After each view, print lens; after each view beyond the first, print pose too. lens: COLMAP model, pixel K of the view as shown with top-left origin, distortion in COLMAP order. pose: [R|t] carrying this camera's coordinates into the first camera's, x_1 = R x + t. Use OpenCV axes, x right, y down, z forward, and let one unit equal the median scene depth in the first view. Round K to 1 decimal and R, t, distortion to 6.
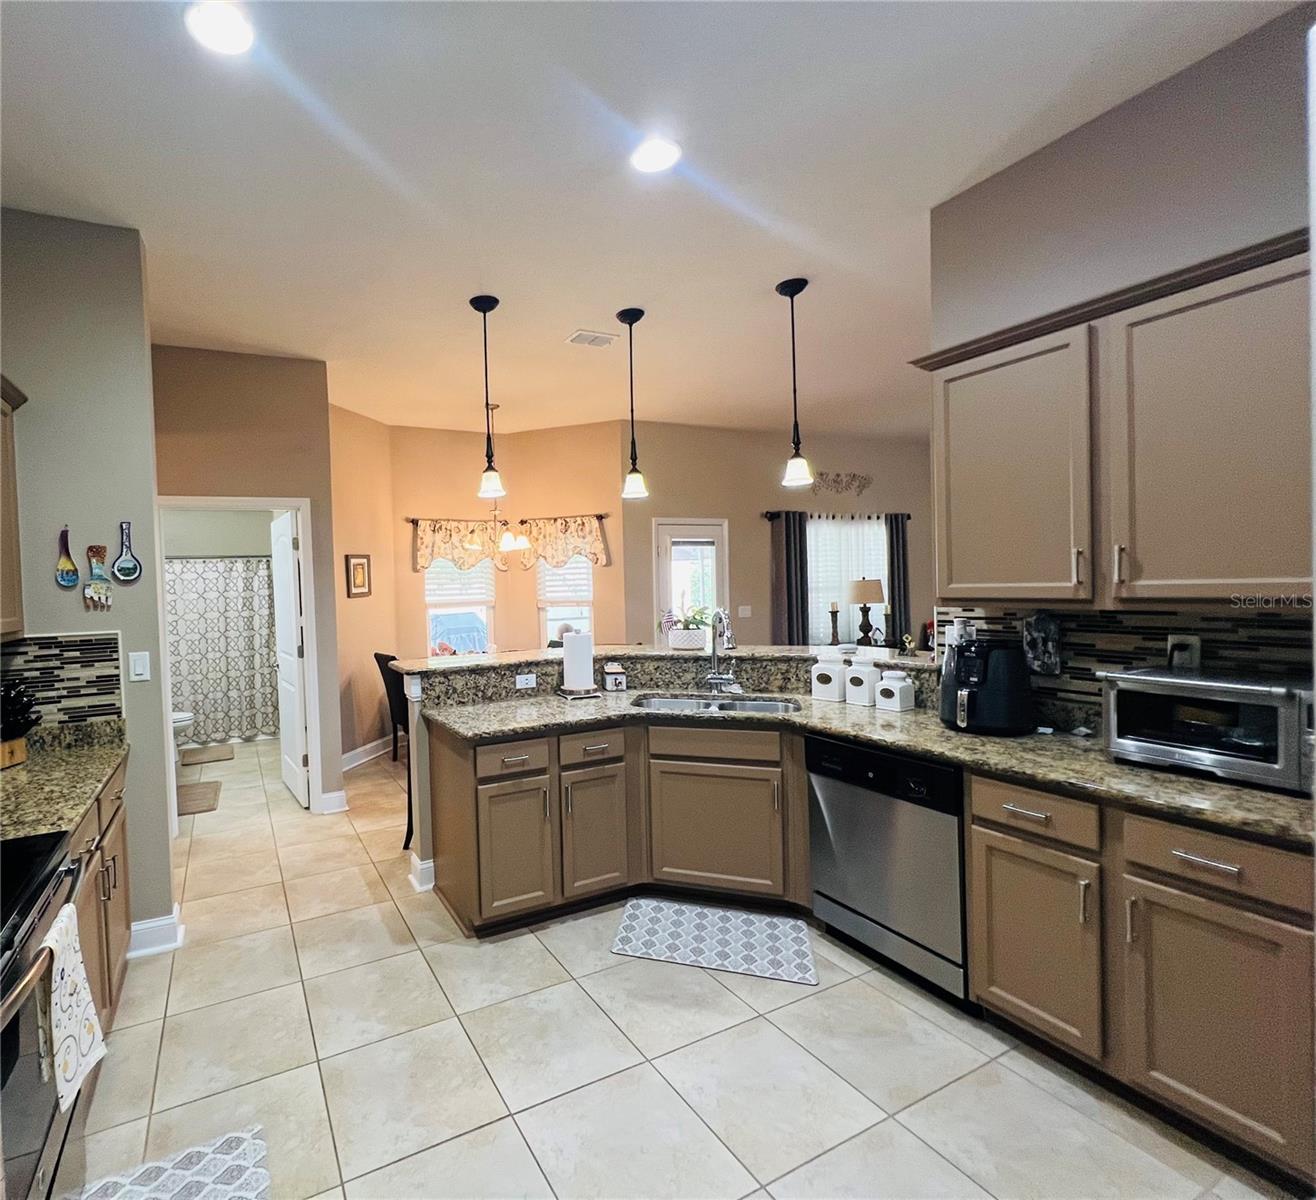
lens RADIAL K [[638.1, 0, 513.1], [0, 638.1, 599.5], [0, 0, 1]] dist [-0.006497, 0.001885]
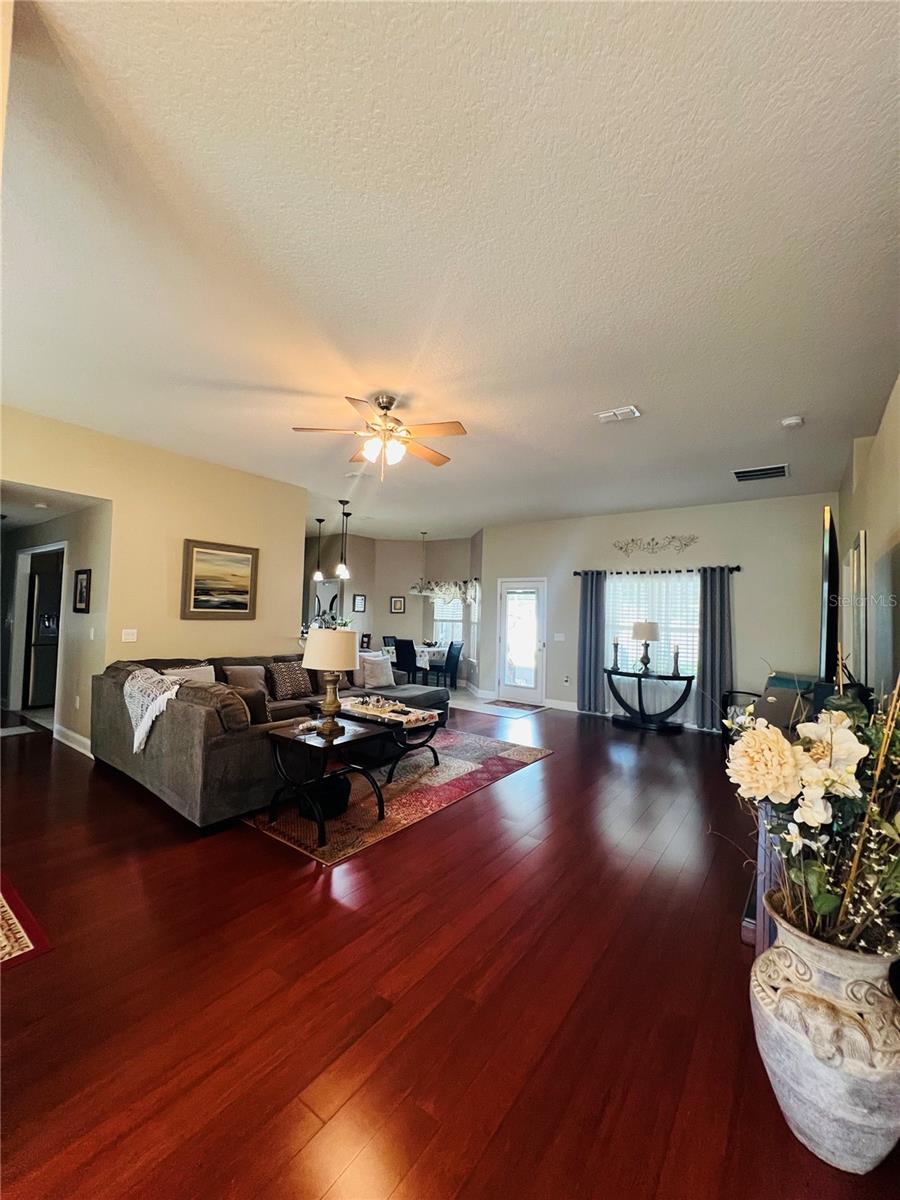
lens RADIAL K [[480.7, 0, 450.7], [0, 480.7, 596.1], [0, 0, 1]] dist [0.001500, -0.000242]
pose [[0.498612, 0.014862, -0.866698, 1.924372], [-0.067332, 0.997496, -0.021632, -0.057986], [0.864206, 0.069142, 0.498364, 0.305418]]
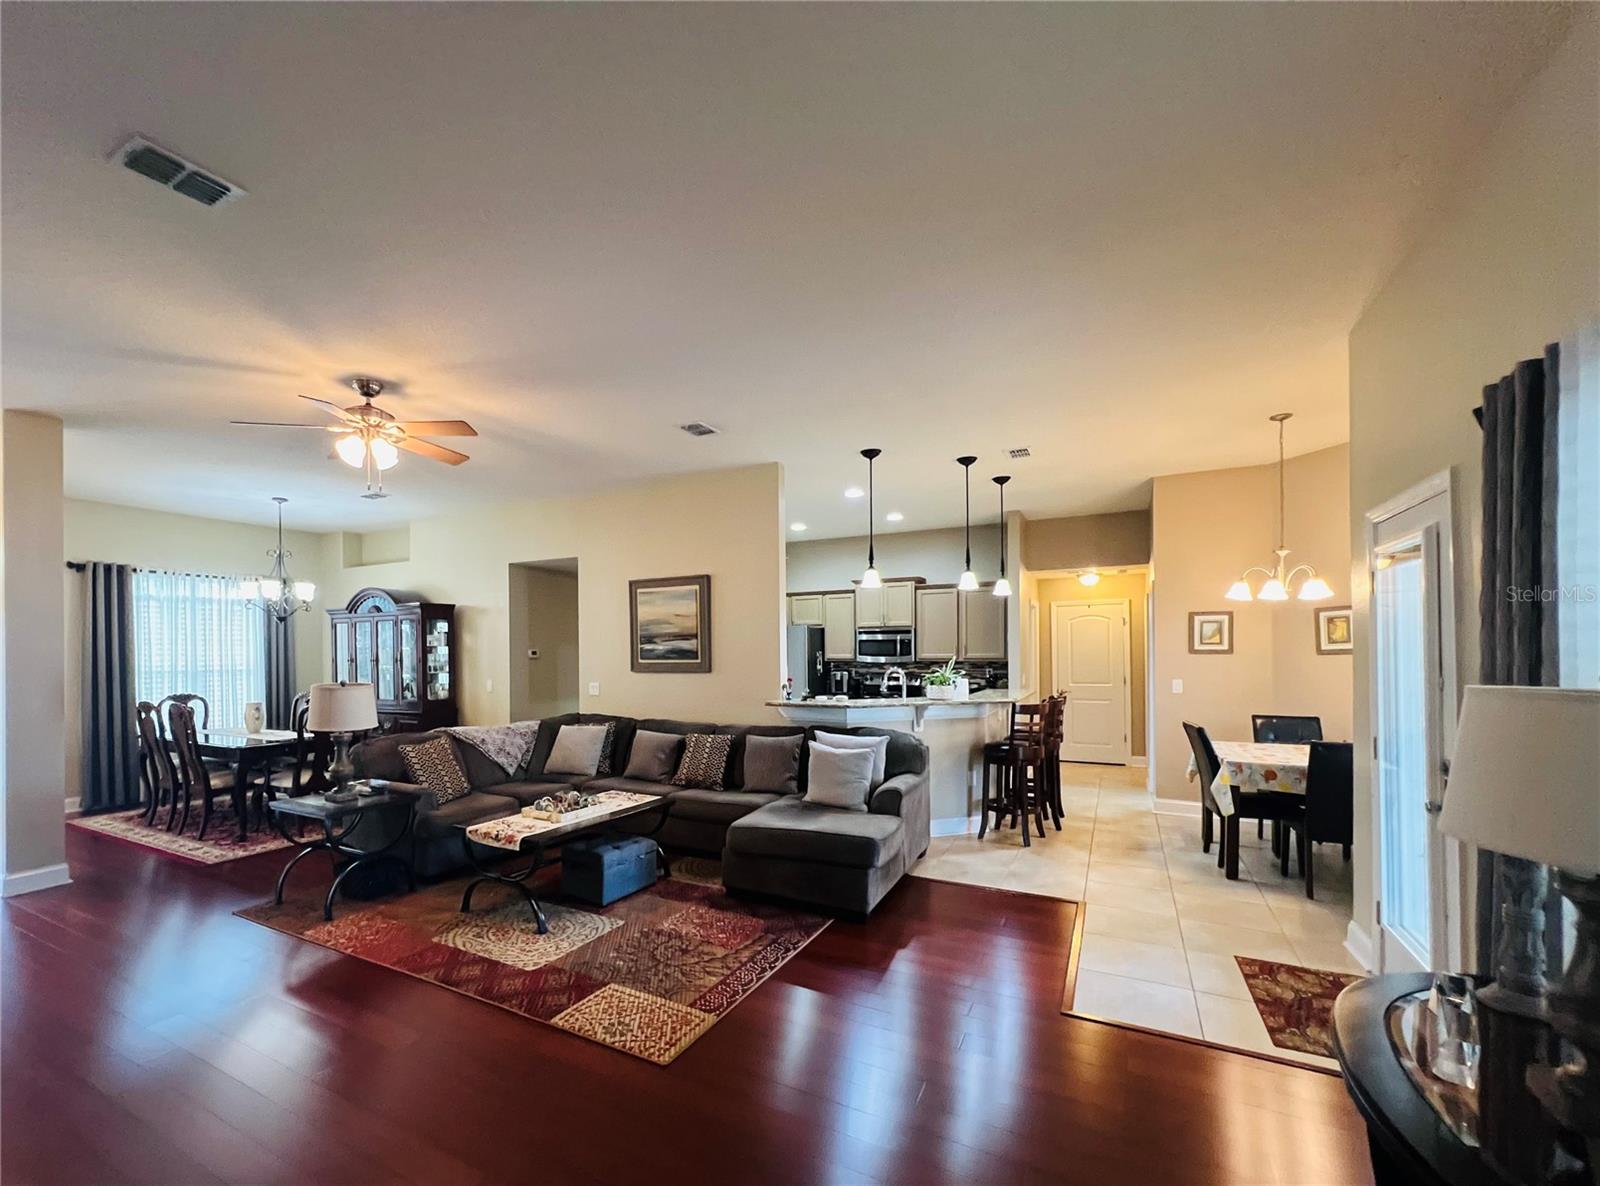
lens RADIAL K [[697.7, 0, 721.4], [0, 697.7, 655.0], [0, 0, 1]] dist [-0.001562, -0.001592]
pose [[-0.806296, 0.043715, -0.589894, 1.312735], [0.021984, 0.998791, 0.043969, -0.081510], [0.591103, 0.022484, -0.806282, 1.638174]]
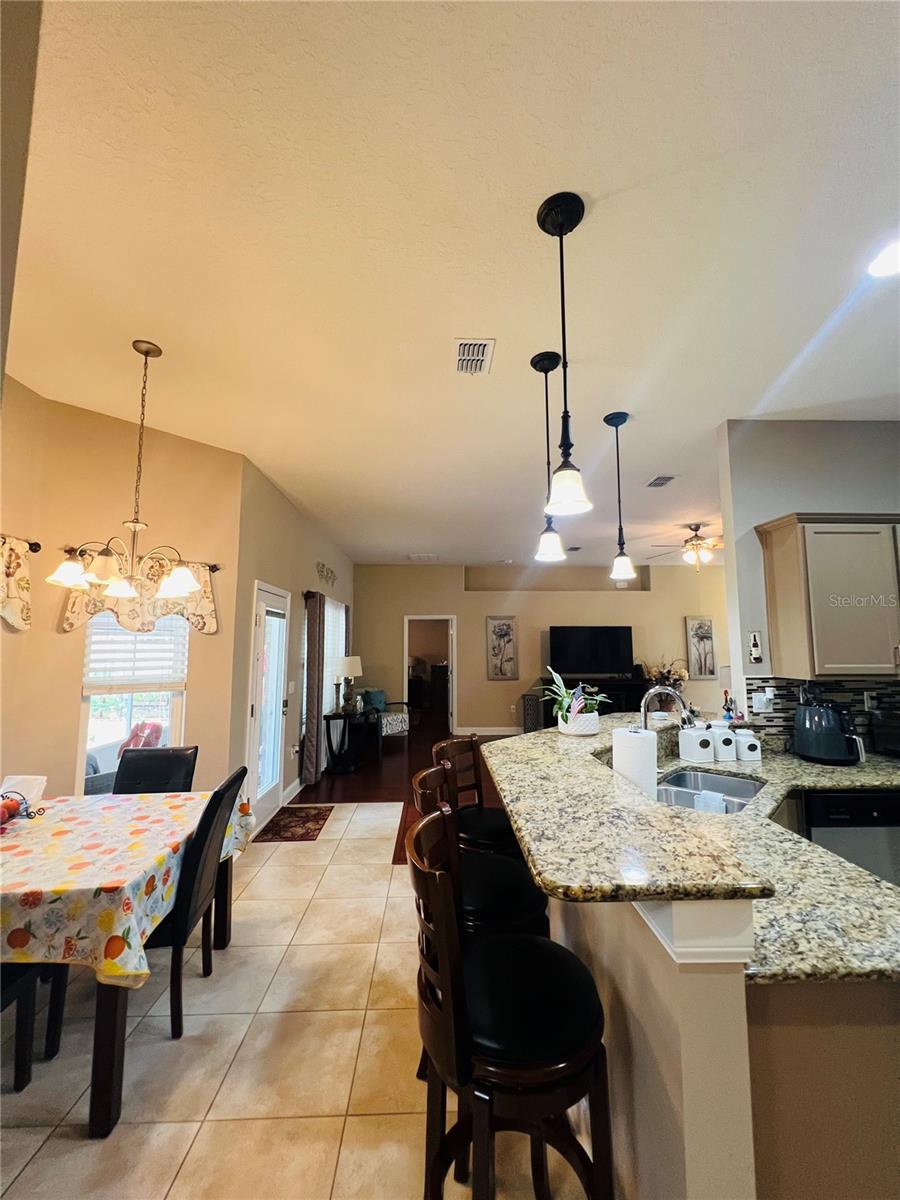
lens RADIAL K [[479.4, 0, 450.1], [0, 479.4, 599.3], [0, 0, 1]] dist [-0.002148, -0.000254]
pose [[0.377572, 0.123755, 0.917673, -0.381999], [0.011484, 0.990327, -0.138278, -0.017041], [-0.925909, 0.062749, 0.372499, 0.759857]]
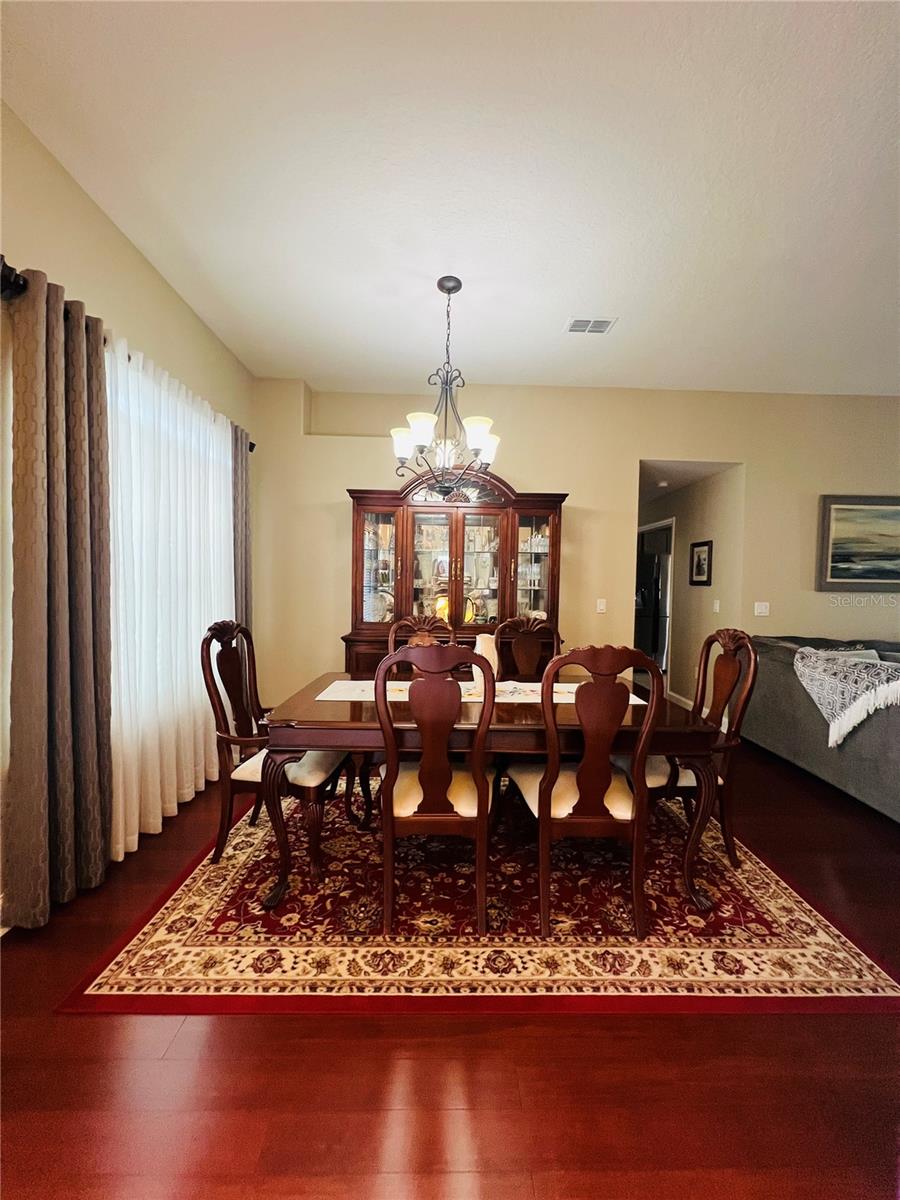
lens RADIAL K [[479.4, 0, 445.0], [0, 479.4, 600.0], [0, 0, 1]] dist [-0.002148, -0.000254]
pose [[-0.389996, 0.065567, -0.918479, 1.786779], [-0.025553, 0.996307, 0.081973, -0.027117], [0.920462, 0.055439, -0.386880, 0.006434]]
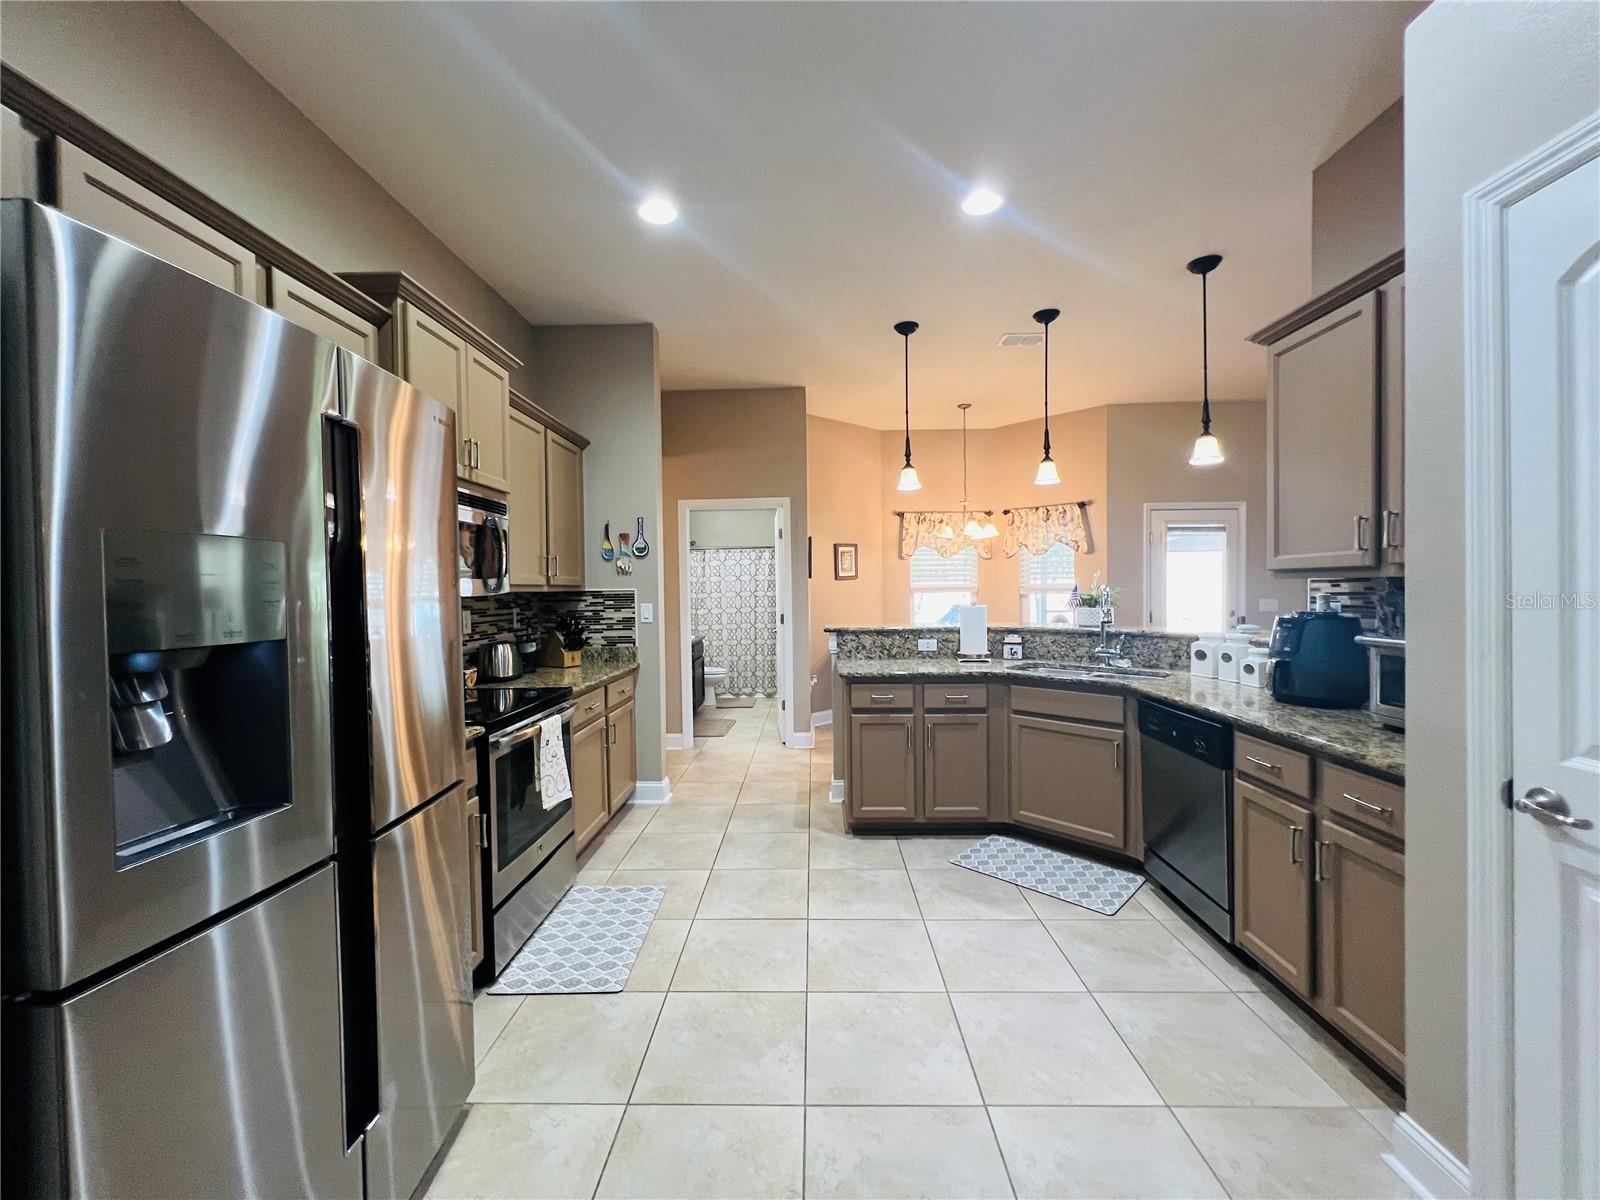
lens RADIAL K [[639.3, 0, 797.9], [0, 639.3, 599.4], [0, 0, 1]] dist [-0.002148, -0.000254]
pose [[0.902137, 0.028148, -0.430530, 0.240849], [-0.026294, 0.999602, 0.010257, 0.029763], [0.430647, 0.002067, 0.902518, -0.132730]]
